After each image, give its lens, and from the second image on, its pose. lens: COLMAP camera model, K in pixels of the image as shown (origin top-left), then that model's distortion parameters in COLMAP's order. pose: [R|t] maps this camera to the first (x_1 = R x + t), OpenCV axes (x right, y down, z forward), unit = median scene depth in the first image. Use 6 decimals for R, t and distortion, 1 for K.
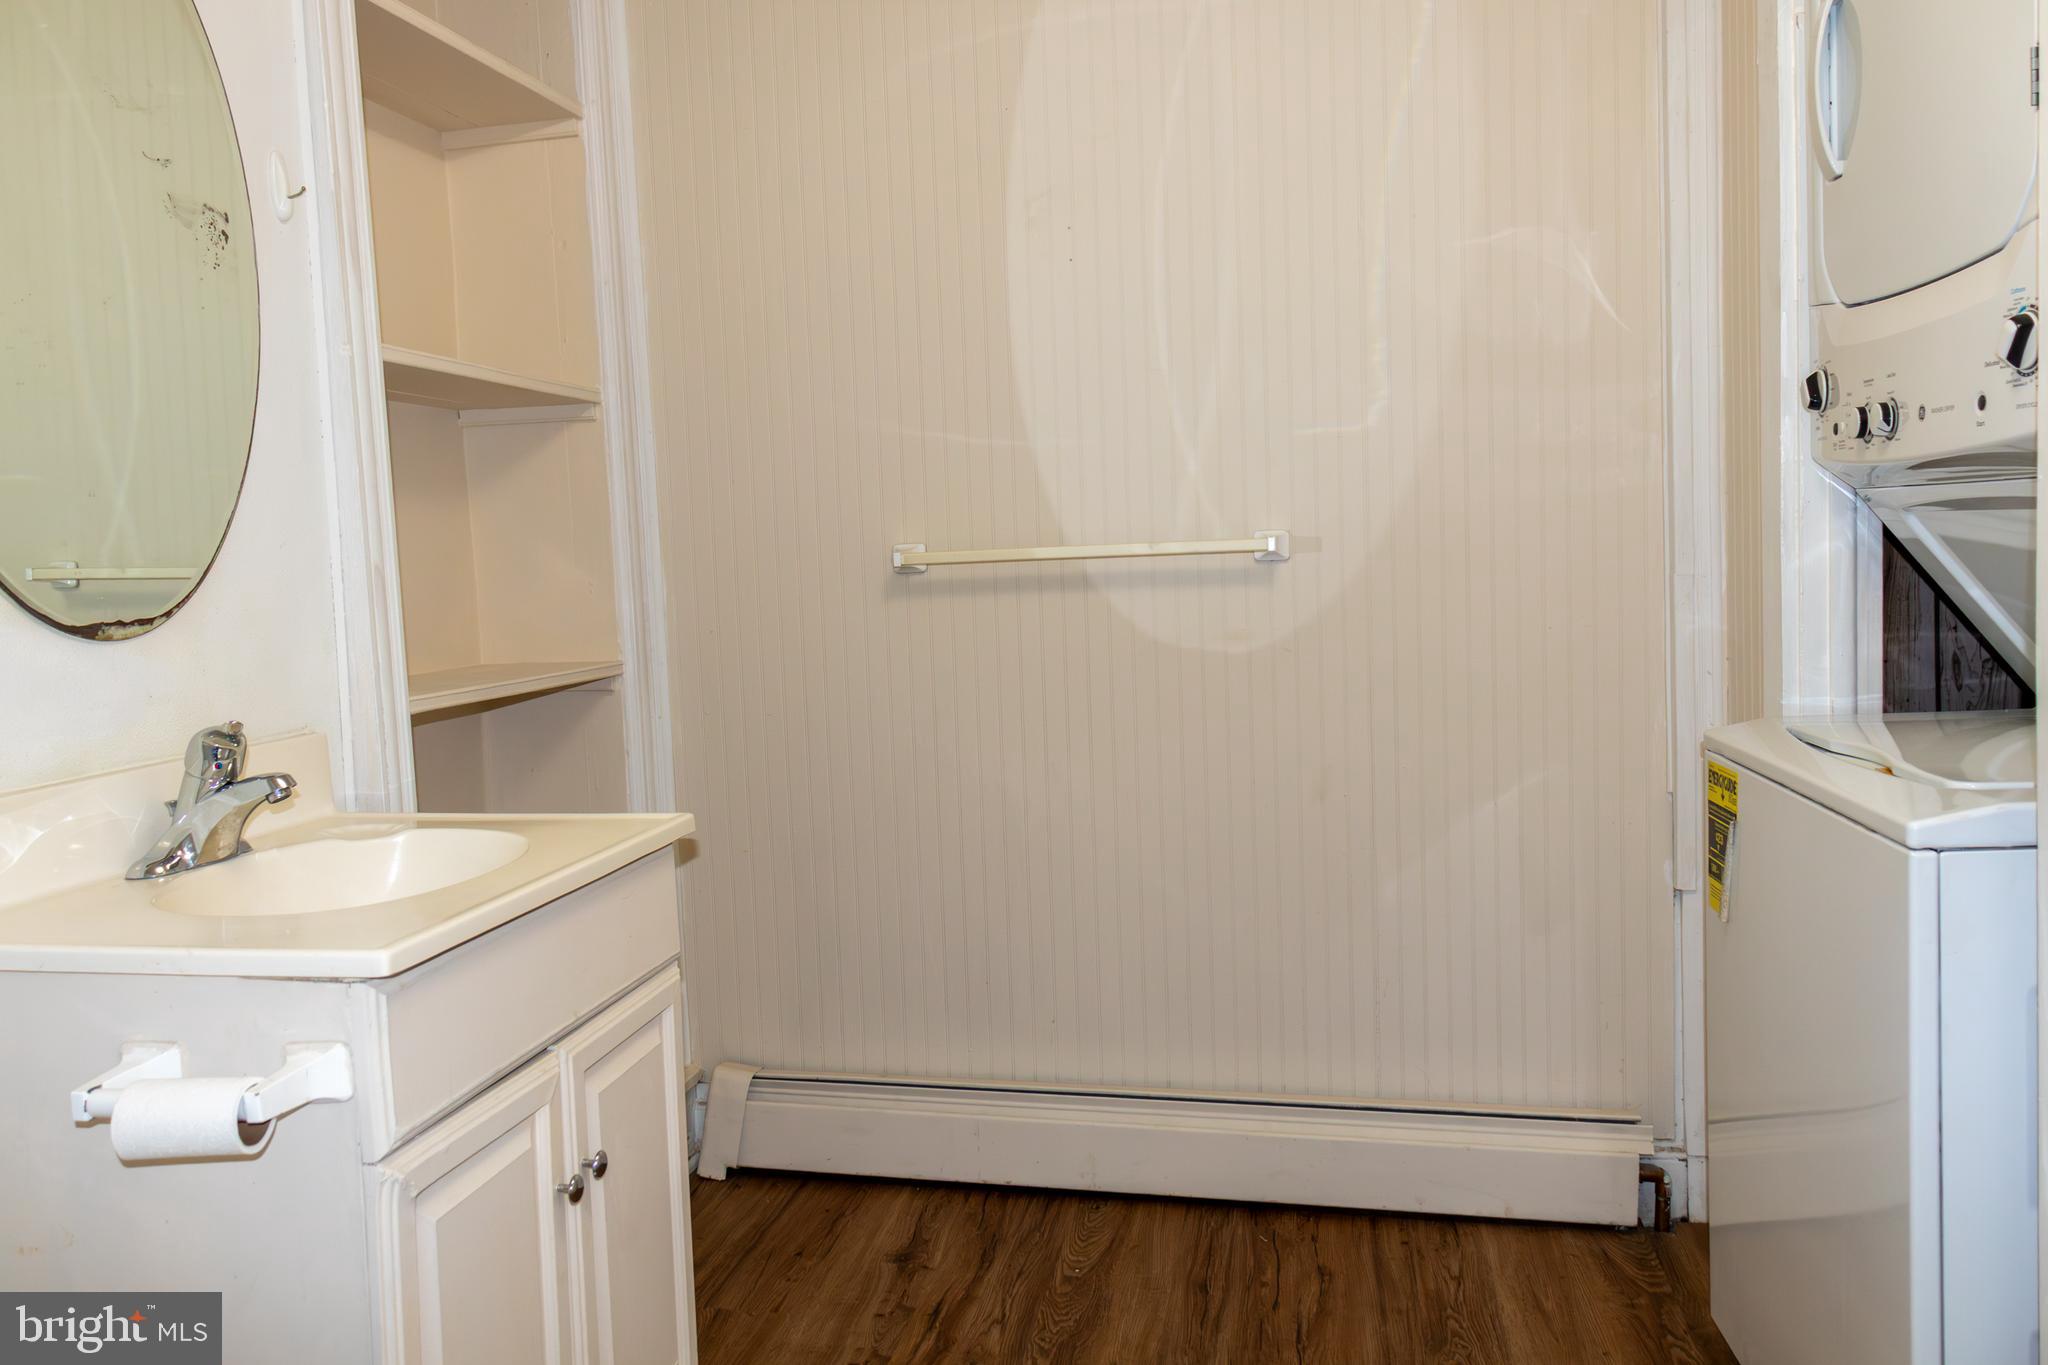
lens RADIAL K [[1642.8, 0, 1012.9], [0, 1642.8, 730.9], [0, 0, 1]] dist [0.009593, 0.007559]
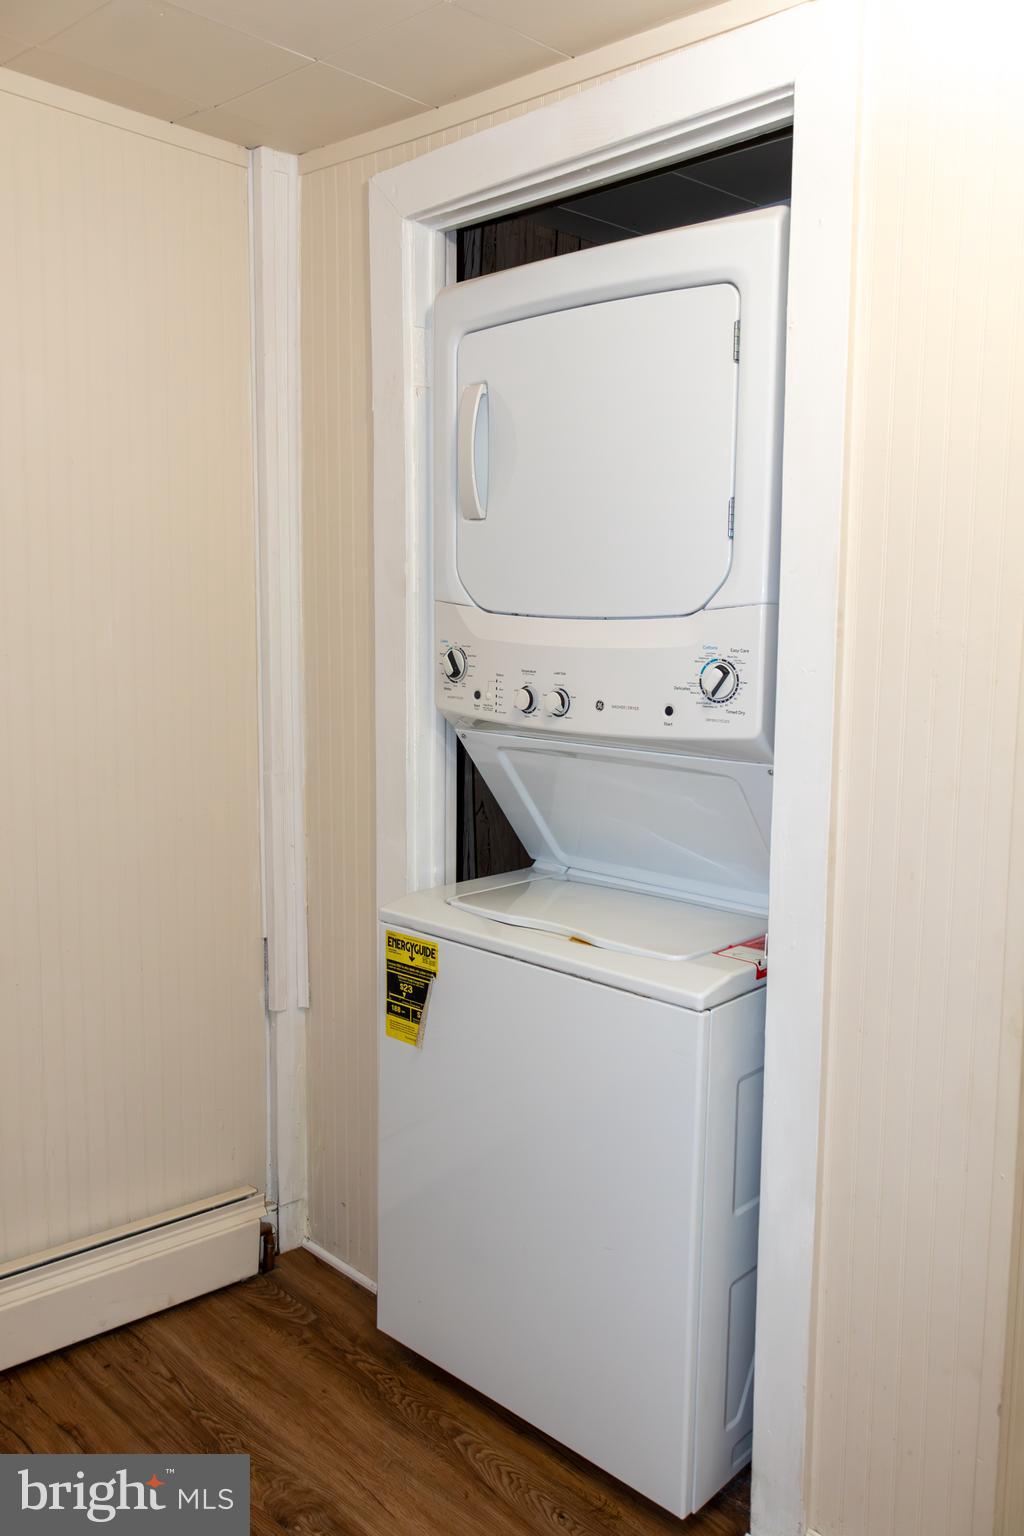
lens RADIAL K [[1232.1, 0, 506.1], [0, 1232.1, 799.2], [0, 0, 1]] dist [0.009593, 0.007559]
pose [[0.575877, -0.067946, 0.814708, -0.292980], [0.048269, 0.997628, 0.049082, -0.116708], [-0.816110, 0.011060, 0.577790, 0.295322]]
